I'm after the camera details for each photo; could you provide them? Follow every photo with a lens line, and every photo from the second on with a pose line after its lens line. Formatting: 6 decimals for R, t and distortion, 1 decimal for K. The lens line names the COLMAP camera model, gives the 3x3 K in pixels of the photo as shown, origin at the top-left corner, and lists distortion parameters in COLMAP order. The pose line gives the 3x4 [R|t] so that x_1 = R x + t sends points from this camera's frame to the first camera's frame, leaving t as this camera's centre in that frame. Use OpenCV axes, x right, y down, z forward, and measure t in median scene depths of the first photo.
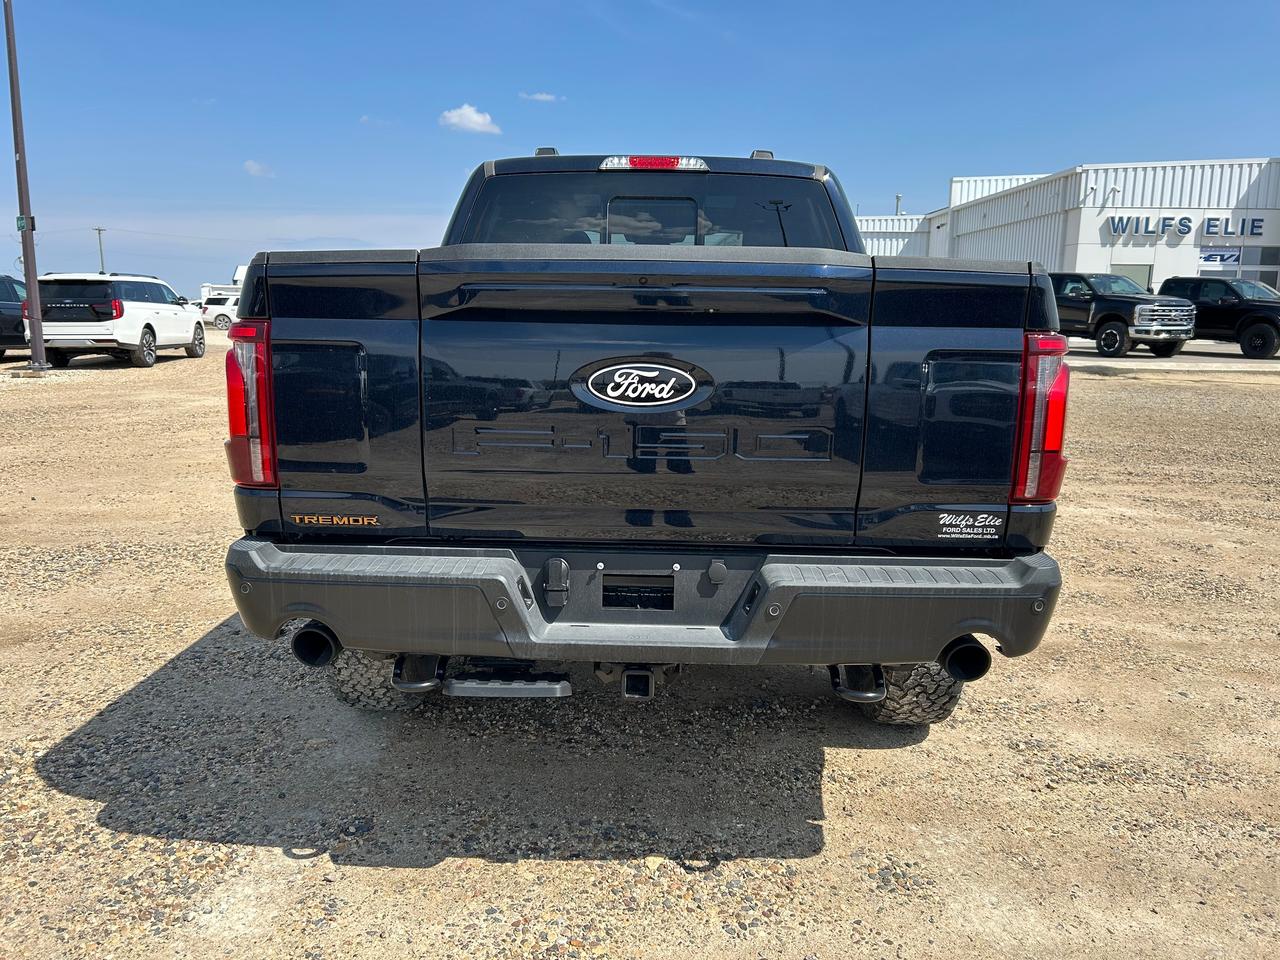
lens RADIAL K [[978.4, 0, 629.3], [0, 978.4, 481.2], [0, 0, 1]] dist [0.086862, -0.107885]
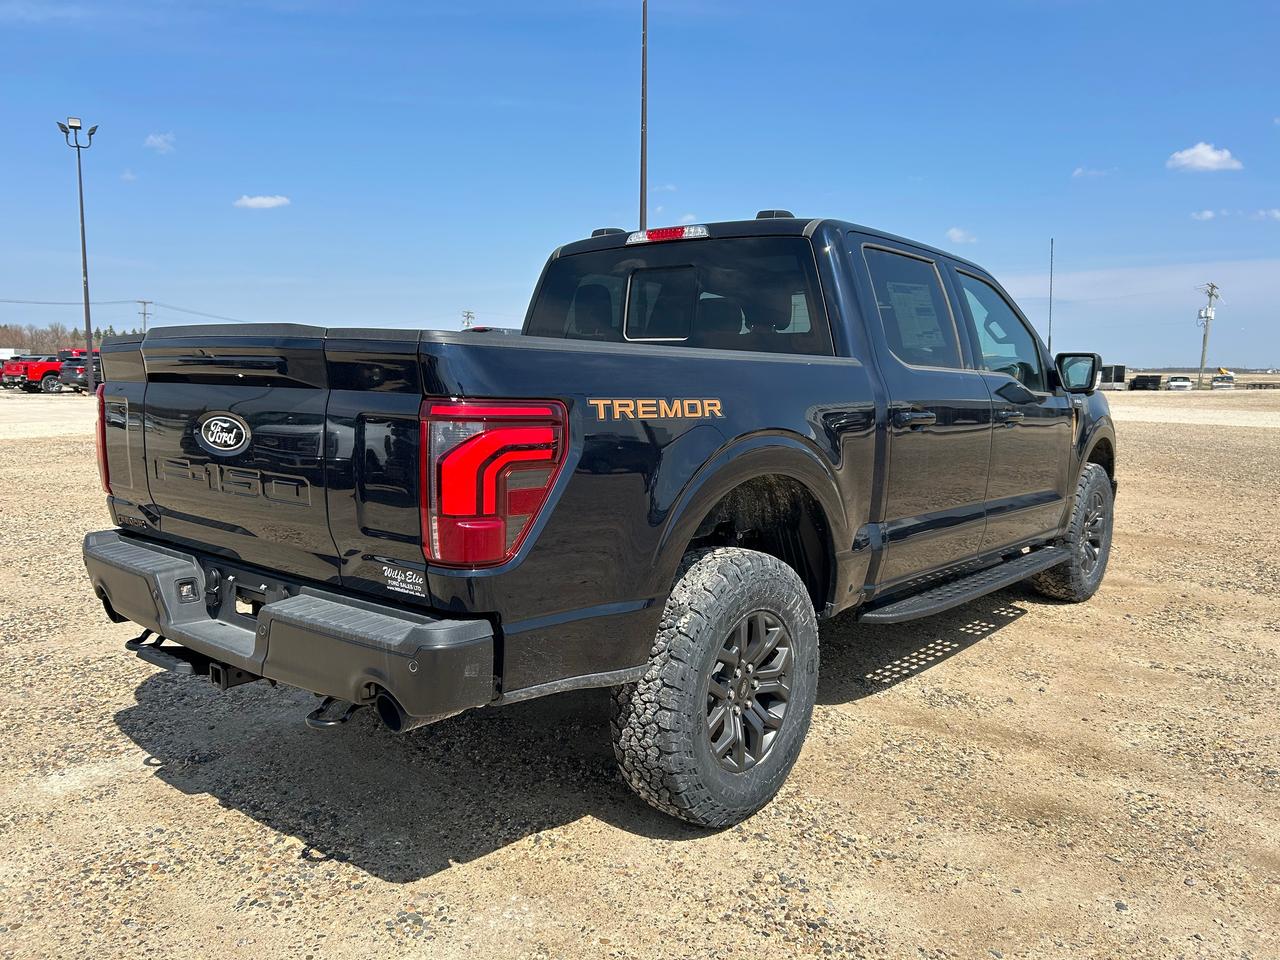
lens RADIAL K [[978.4, 0, 629.3], [0, 978.4, 481.2], [0, 0, 1]] dist [0.086862, -0.107885]
pose [[0.781558, 0.067304, -0.620191, 1.006128], [-0.105004, 0.994171, -0.024436, -0.051144], [0.614932, 0.084221, 0.784070, 0.277757]]
